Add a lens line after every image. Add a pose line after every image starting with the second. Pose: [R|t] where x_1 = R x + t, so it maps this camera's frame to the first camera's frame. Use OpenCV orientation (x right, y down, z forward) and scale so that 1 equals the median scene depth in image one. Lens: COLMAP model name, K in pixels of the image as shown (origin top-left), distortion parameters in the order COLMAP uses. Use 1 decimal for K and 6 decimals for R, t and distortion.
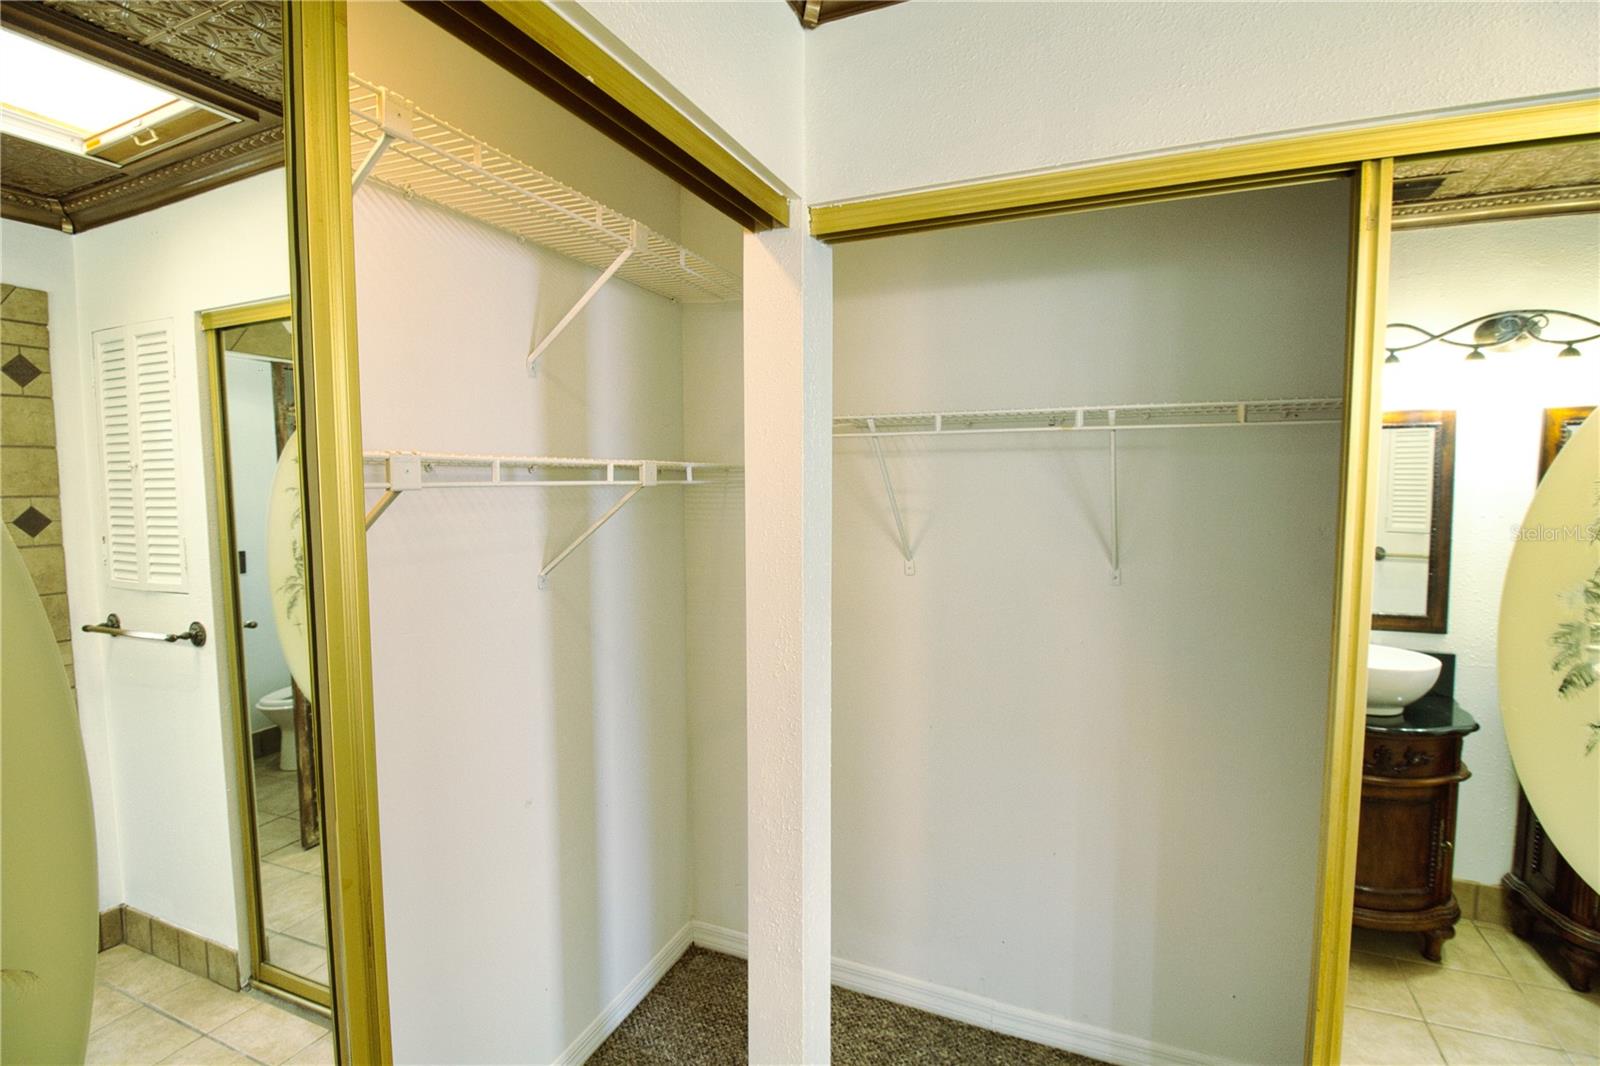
lens RADIAL K [[743.5, 0, 810.2], [0, 743.5, 529.1], [0, 0, 1]] dist [-0.004041, -0.006431]
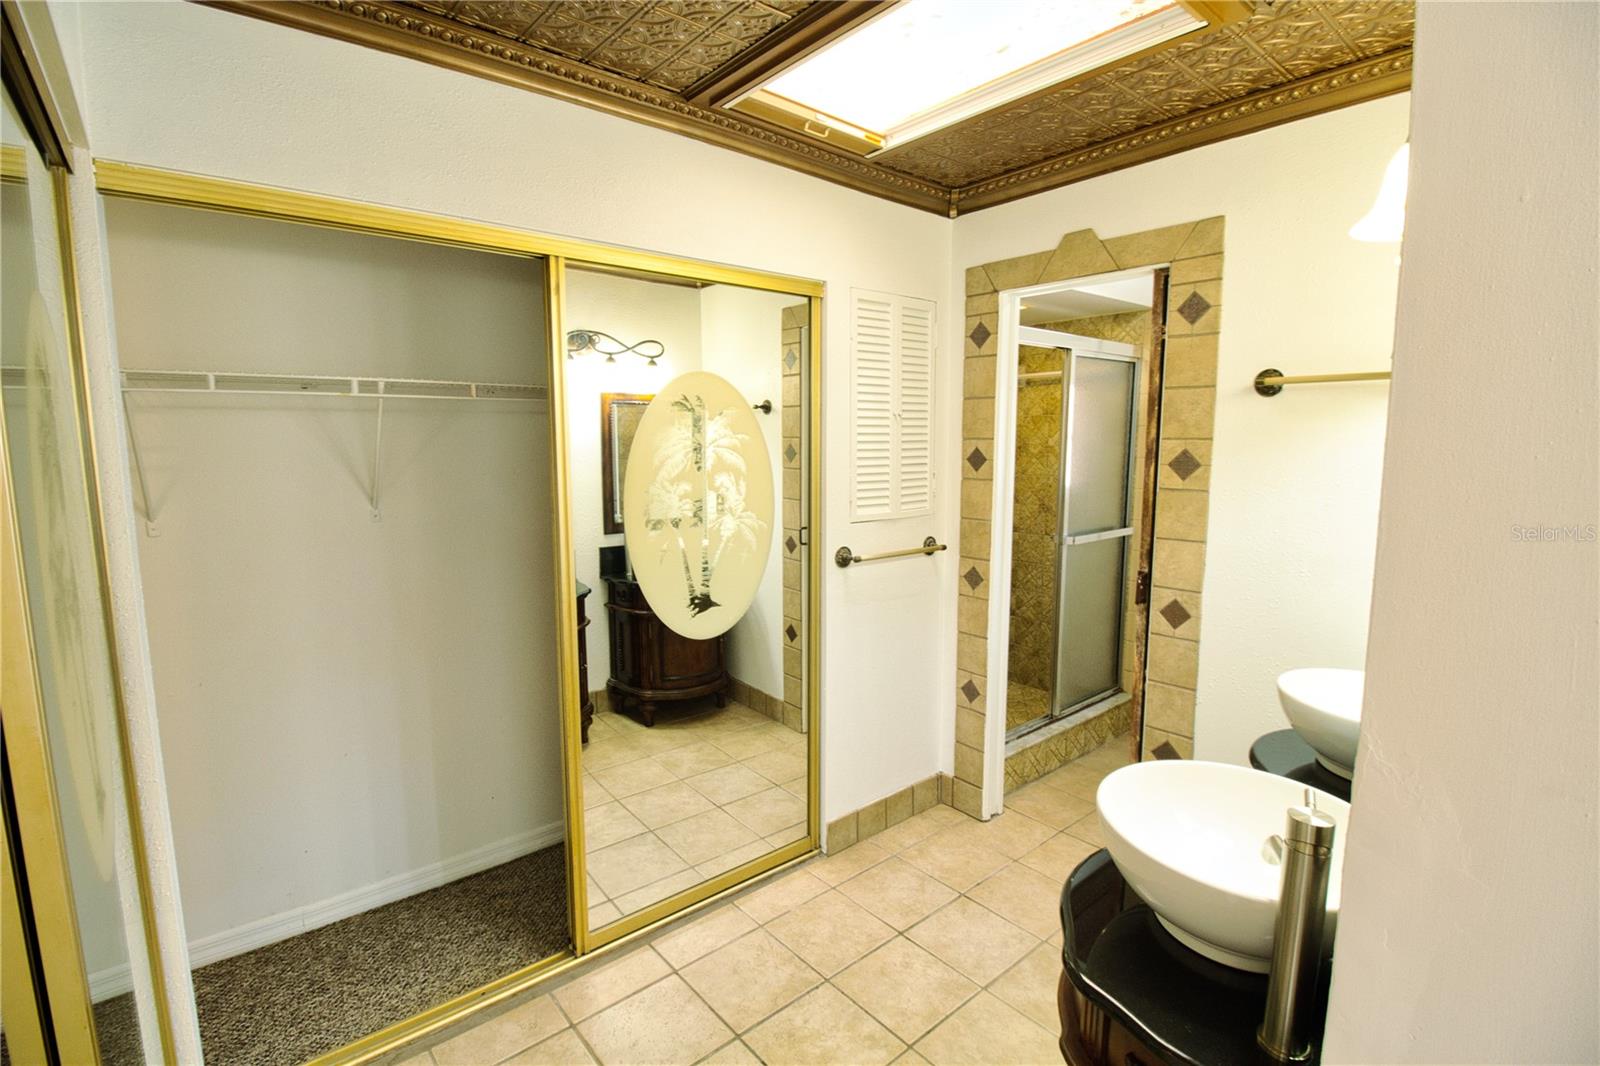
lens RADIAL K [[743.5, 0, 810.0], [0, 743.5, 535.7], [0, 0, 1]] dist [-0.004041, -0.006431]
pose [[0.456974, -0.116544, 0.881812, -0.326895], [0.060643, 0.993154, 0.099834, 0.017370], [-0.887411, 0.007854, 0.460913, -0.197718]]
